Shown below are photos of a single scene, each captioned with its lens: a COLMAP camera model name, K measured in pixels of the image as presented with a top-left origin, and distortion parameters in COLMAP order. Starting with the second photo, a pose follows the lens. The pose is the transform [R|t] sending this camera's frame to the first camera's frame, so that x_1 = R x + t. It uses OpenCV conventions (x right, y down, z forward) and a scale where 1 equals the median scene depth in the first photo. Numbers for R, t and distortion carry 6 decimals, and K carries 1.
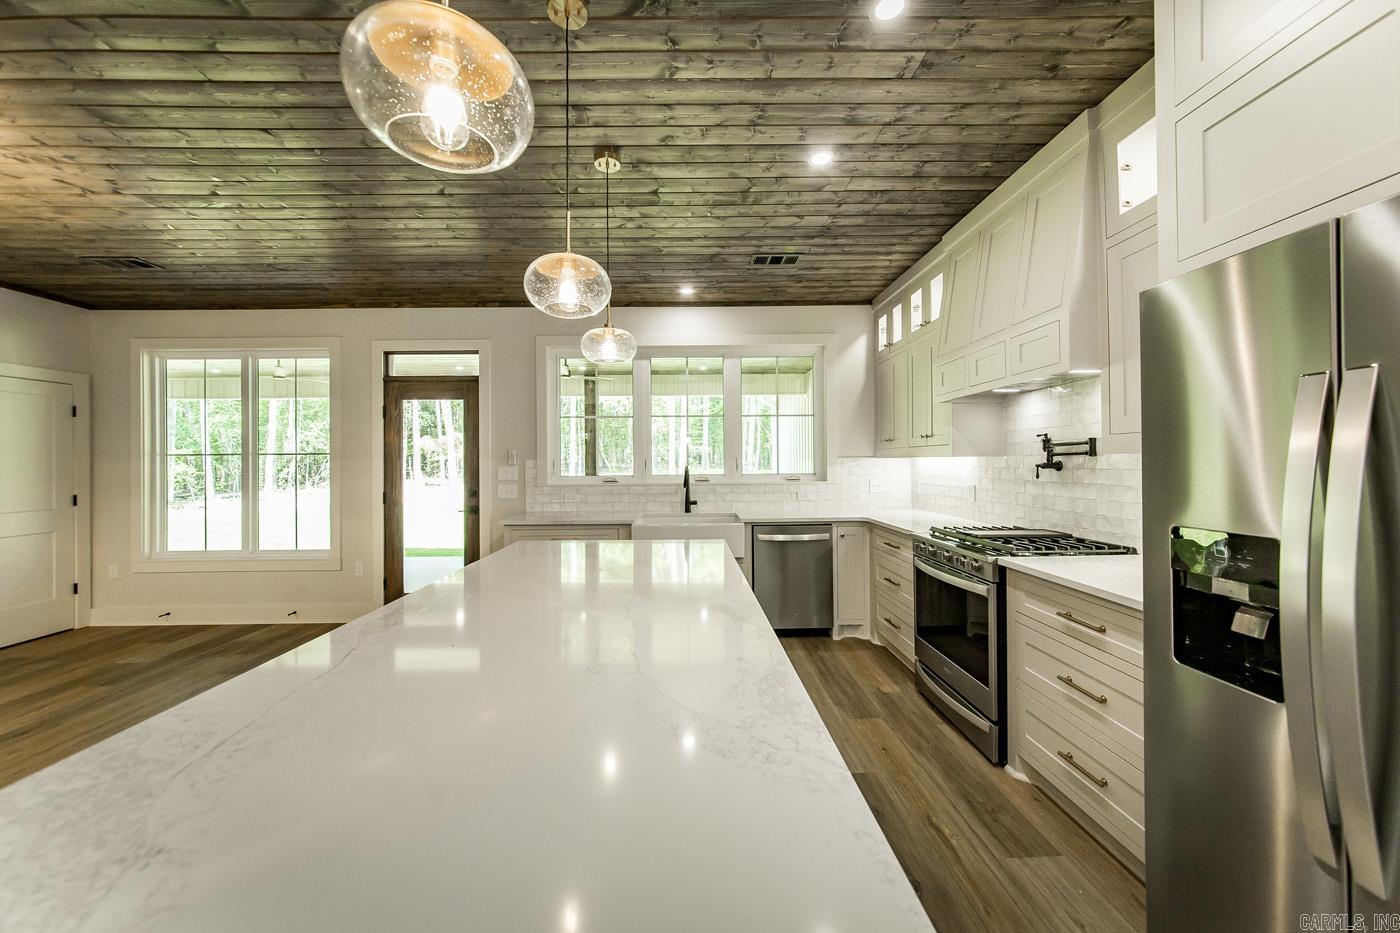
lens RADIAL K [[504.7, 0, 692.8], [0, 504.7, 460.7], [0, 0, 1]] dist [-0.007734, 0.000379]
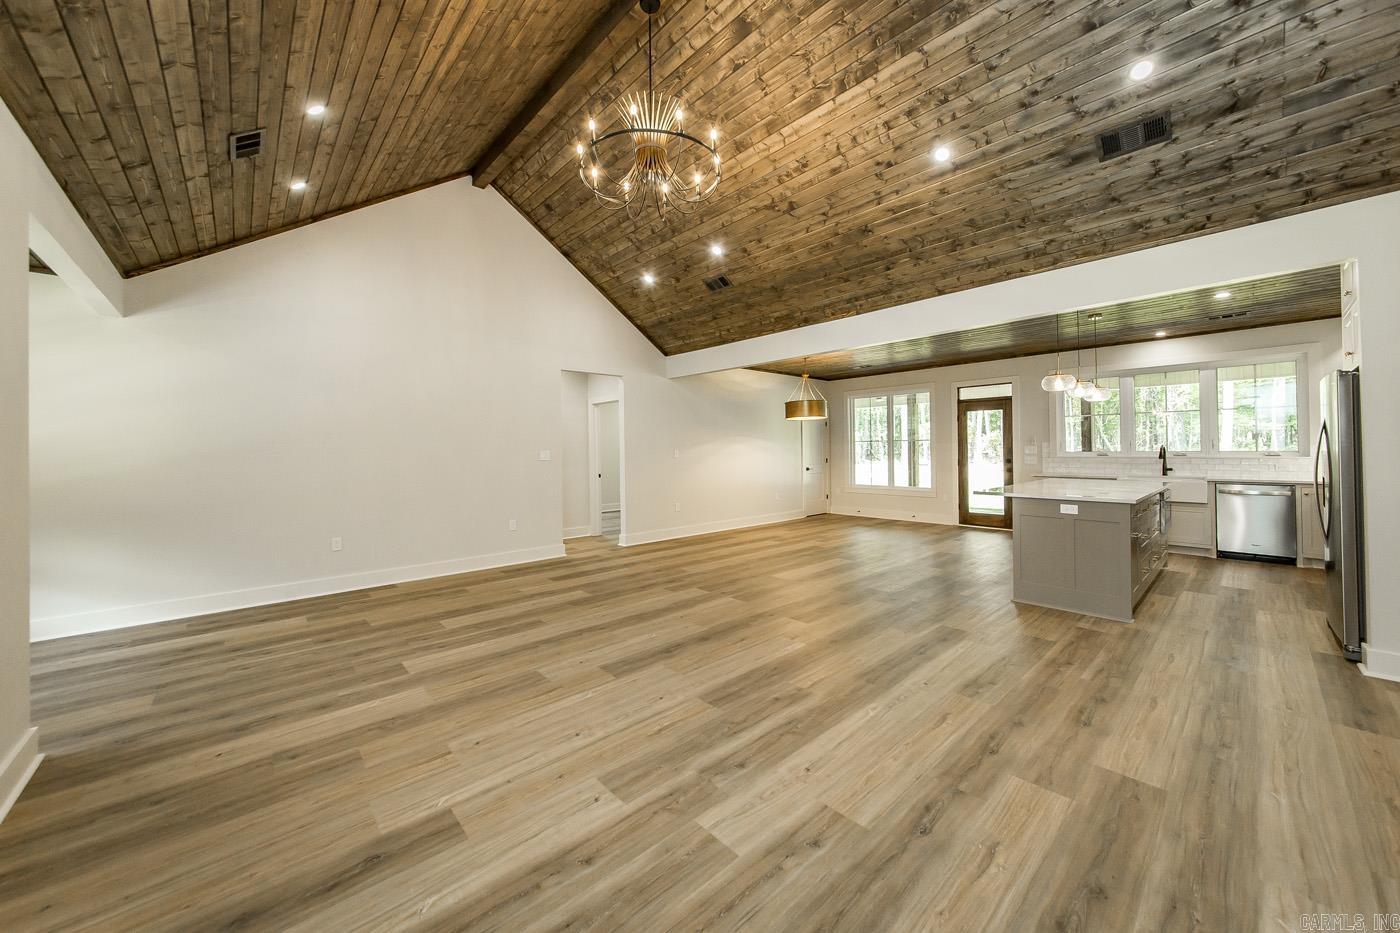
lens RADIAL K [[504.7, 0, 703.0], [0, 504.7, 448.2], [0, 0, 1]] dist [-0.007734, 0.000379]
pose [[0.659673, -0.000195, -0.751553, 0.249483], [0.008620, 0.999936, 0.007306, -0.004641], [0.751504, -0.011298, 0.659632, -1.265161]]
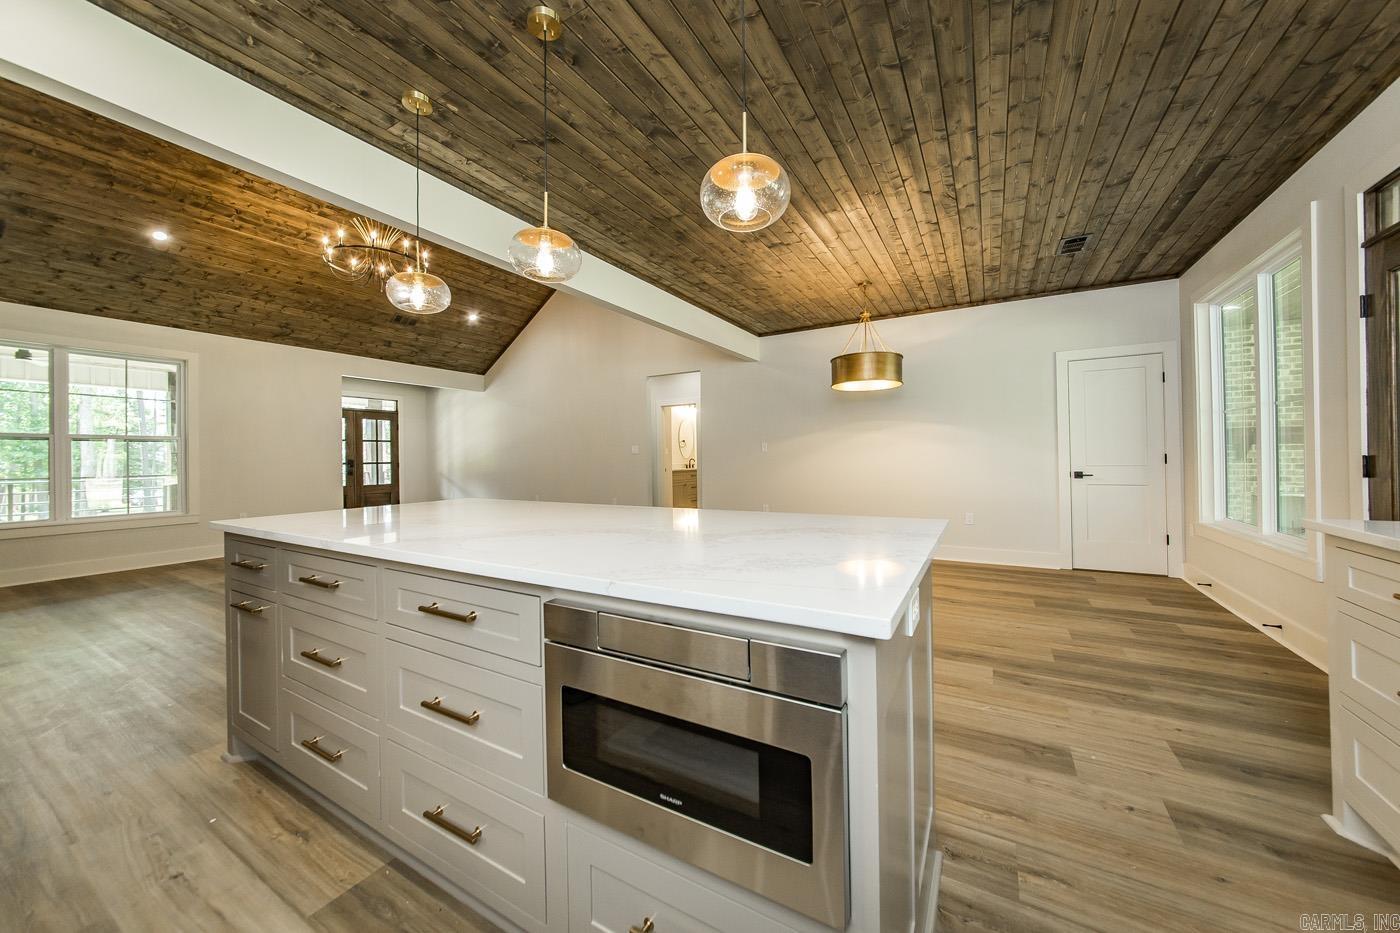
lens RADIAL K [[504.7, 0, 705.5], [0, 504.7, 454.7], [0, 0, 1]] dist [-0.007734, 0.000379]
pose [[-0.514866, 0.012487, -0.857180, 0.249006], [0.019128, 0.999812, 0.003076, 0.055025], [0.857057, -0.014813, -0.515008, 0.808720]]
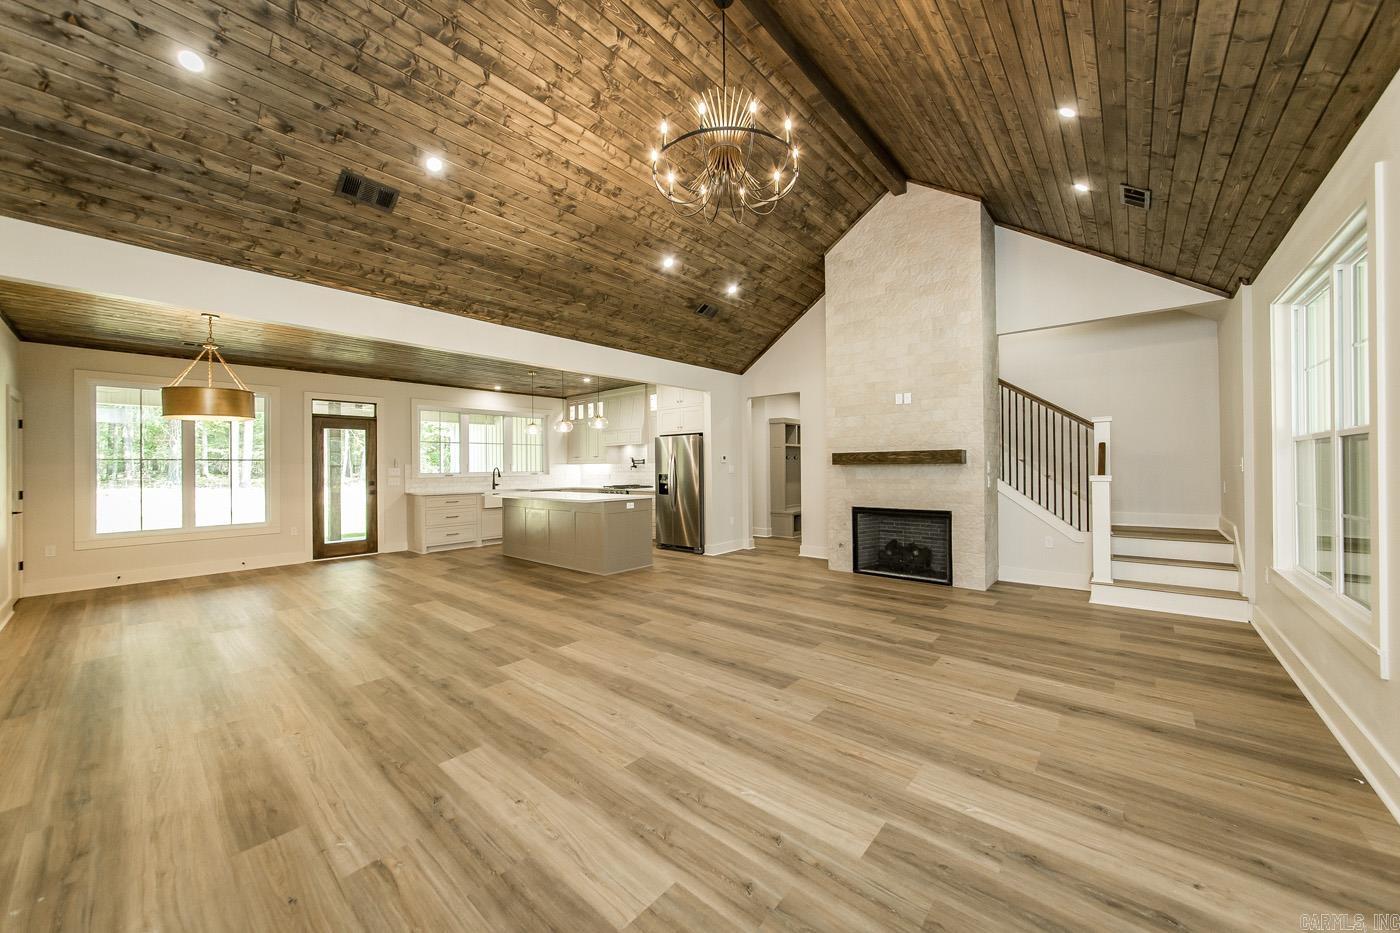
lens RADIAL K [[504.7, 0, 697.7], [0, 504.7, 467.7], [0, 0, 1]] dist [-0.007734, 0.000379]
pose [[0.675787, -0.000494, 0.737097, -1.192863], [0.000919, 1.000000, -0.000173, 0.014664], [-0.737097, 0.000795, 0.675787, -1.286022]]
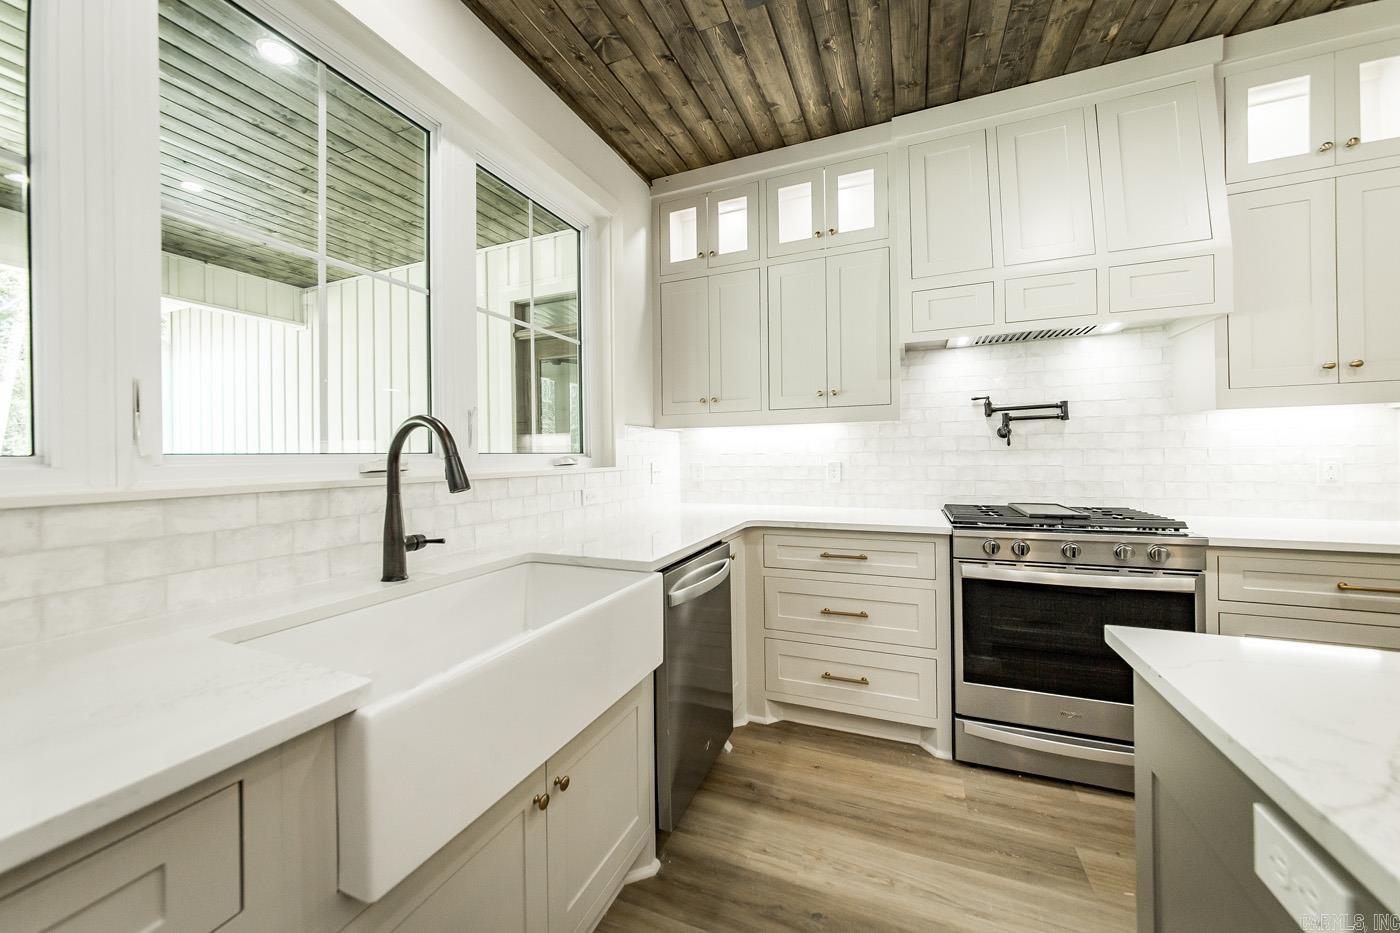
lens RADIAL K [[504.7, 0, 700.8], [0, 504.7, 455.5], [0, 0, 1]] dist [-0.007734, 0.000379]
pose [[0.402095, 0.002695, 0.915594, -0.246005], [0.007378, 0.999954, -0.006183, 0.040678], [-0.915568, 0.009241, 0.402057, 0.854428]]
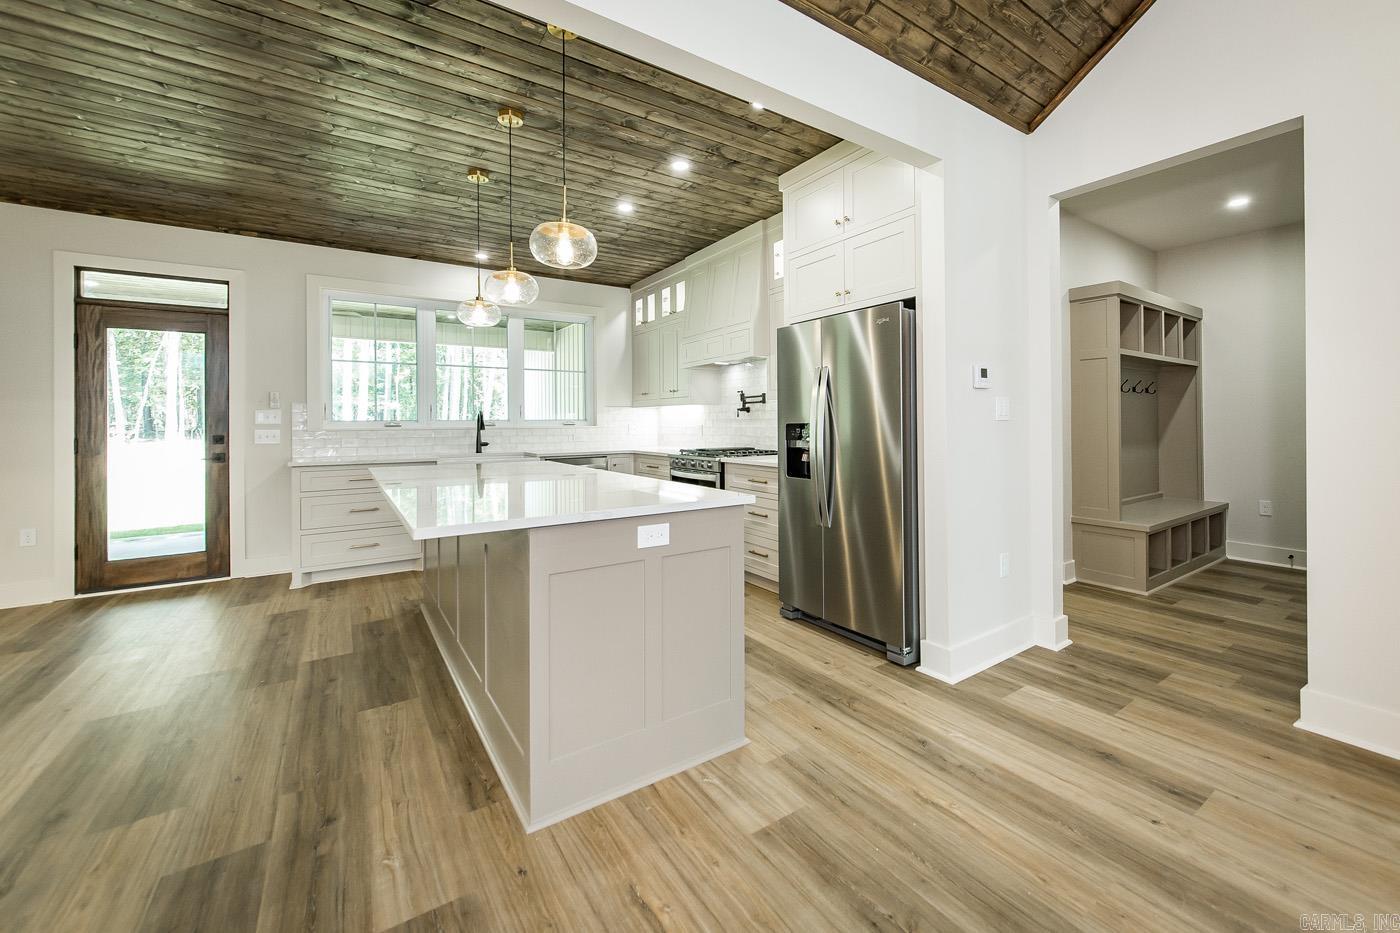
lens RADIAL K [[552.9, 0, 720.1], [0, 552.9, 422.1], [0, 0, 1]] dist [-0.004392, -0.000682]
pose [[0.836012, 0.003129, 0.548703, -0.280212], [-0.002249, 0.999995, -0.002277, 0.042562], [-0.548707, 0.000670, 0.836014, -0.378963]]
